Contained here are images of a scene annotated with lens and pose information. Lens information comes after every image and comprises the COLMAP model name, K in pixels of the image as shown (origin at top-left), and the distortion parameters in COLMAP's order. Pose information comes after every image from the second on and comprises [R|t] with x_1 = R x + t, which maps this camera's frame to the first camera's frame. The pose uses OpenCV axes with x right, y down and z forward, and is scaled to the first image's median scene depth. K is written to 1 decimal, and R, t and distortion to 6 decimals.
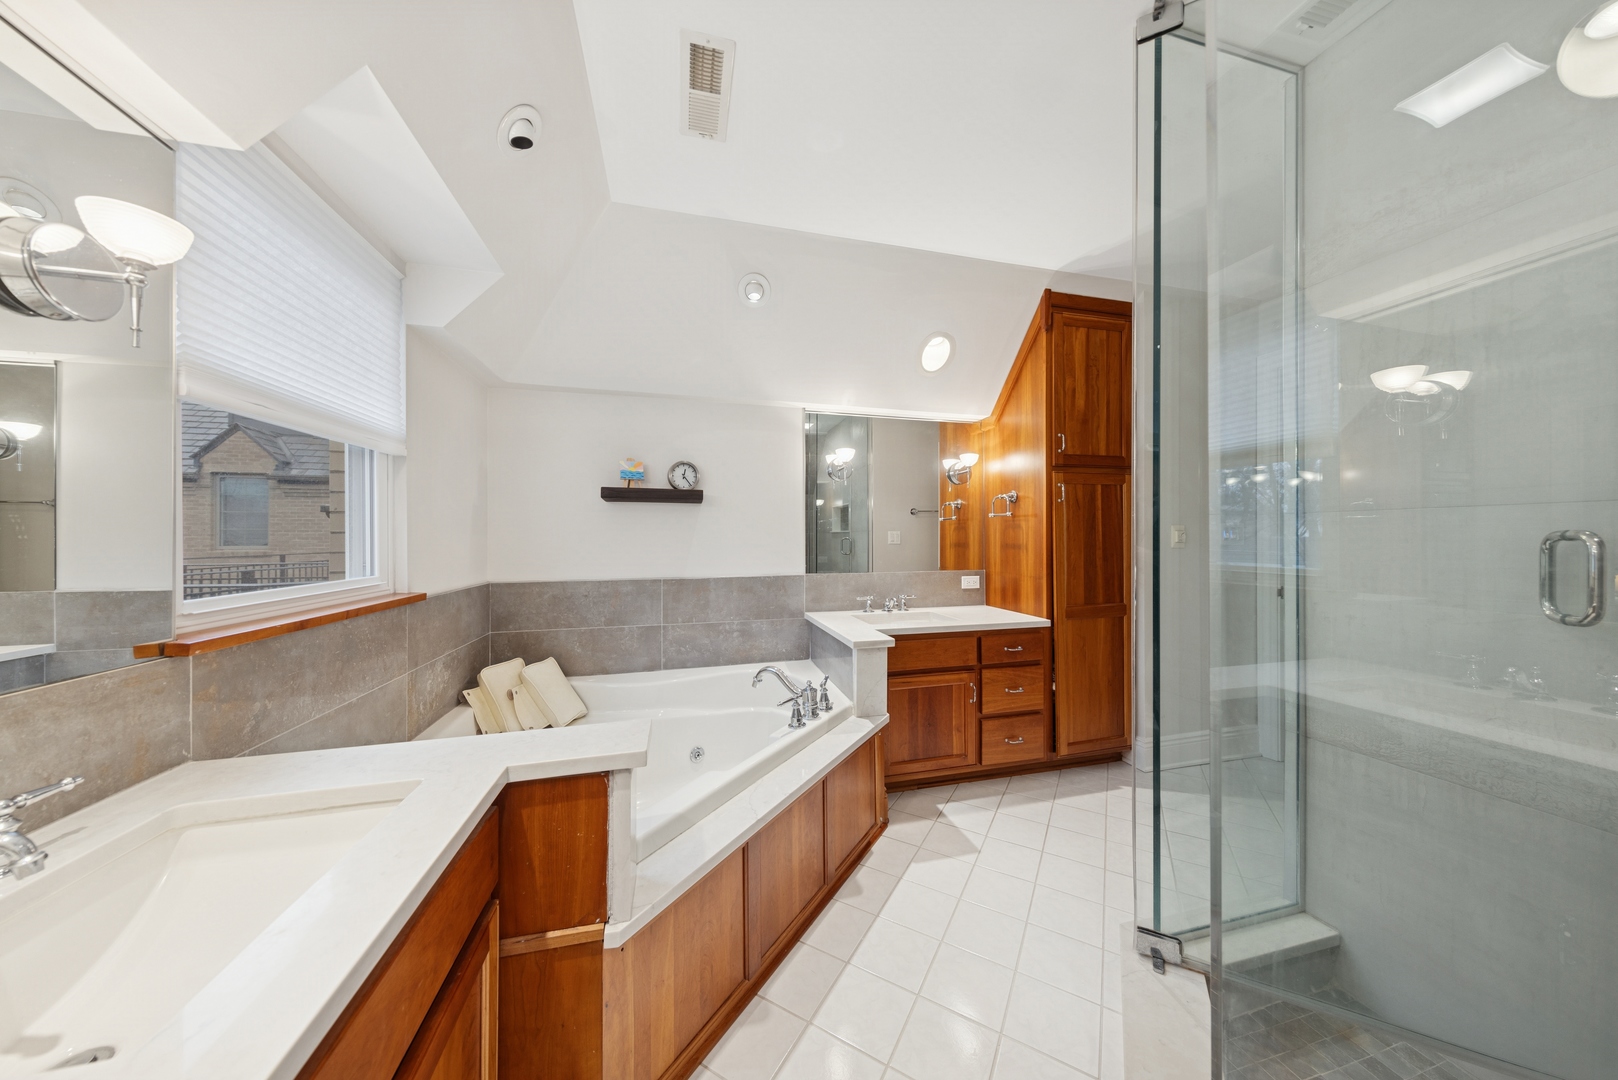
lens RADIAL K [[509.9, 0, 809.0], [0, 509.9, 540.0], [0, 0, 1]] dist [0.000787, 0.000025]
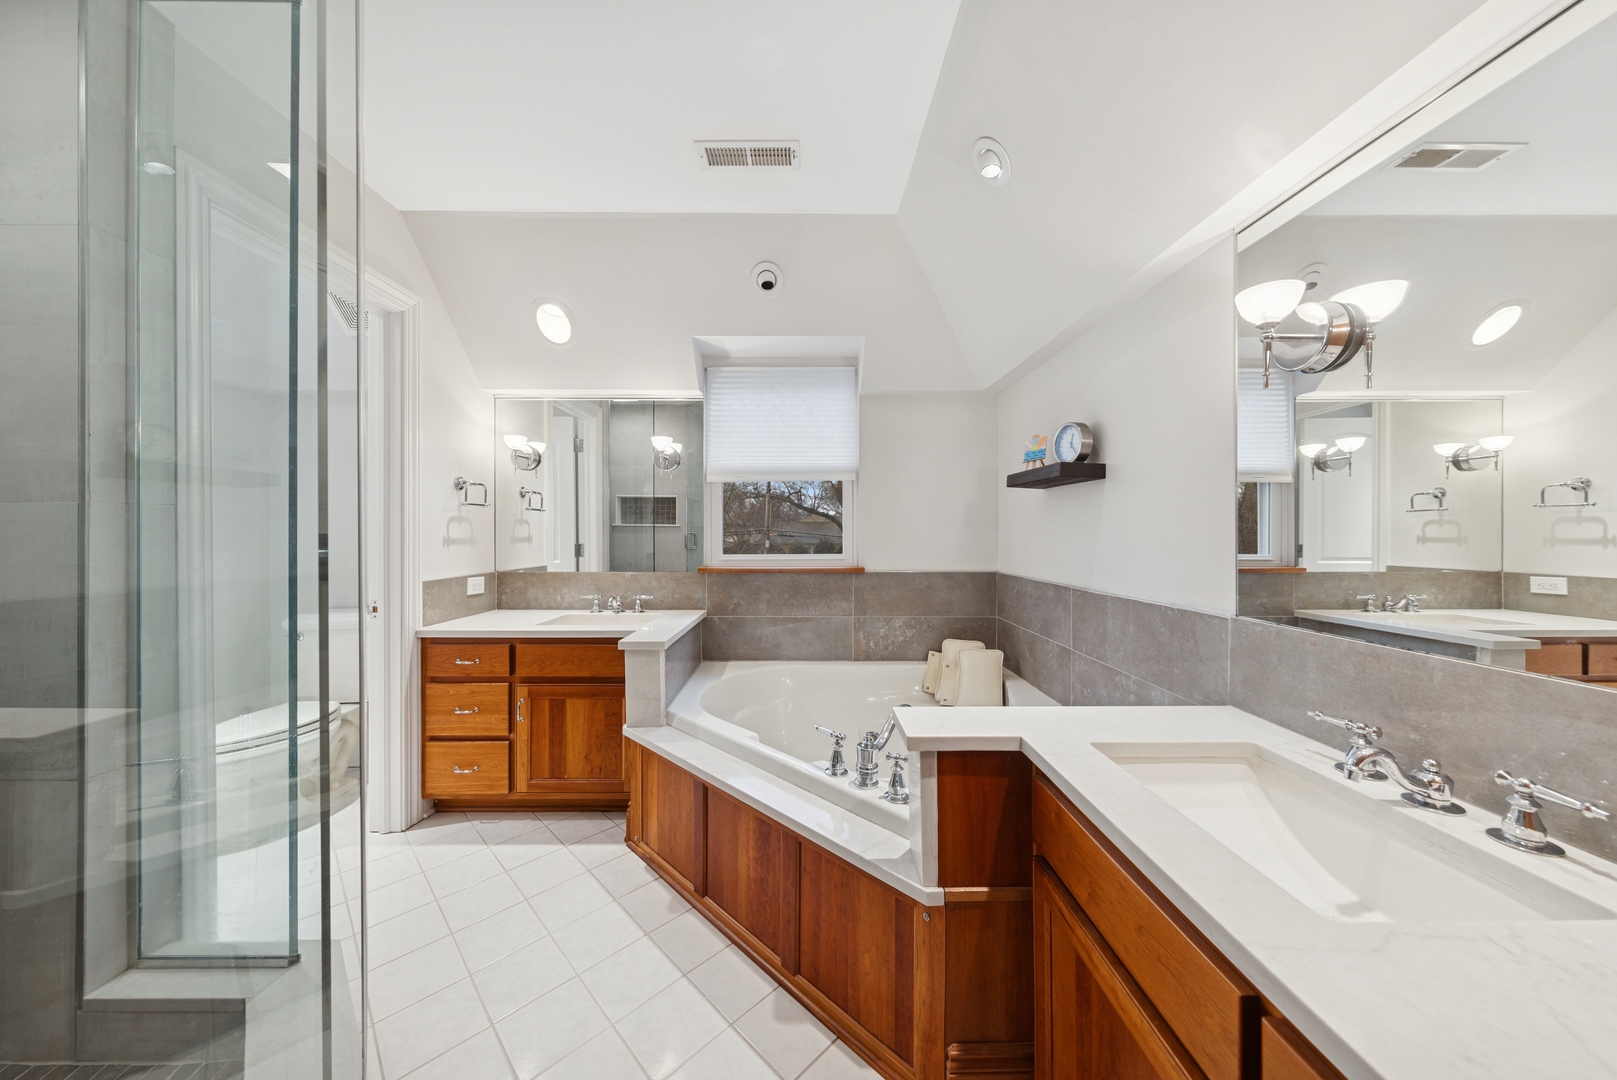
lens RADIAL K [[530.6, 0, 814.8], [0, 530.6, 536.5], [0, 0, 1]] dist [-0.000205, -0.000008]
pose [[-0.237435, 0.010805, -0.971343, 0.667986], [-0.001266, 0.999934, 0.011433, -0.006361], [0.971403, 0.003944, -0.237406, 1.004037]]
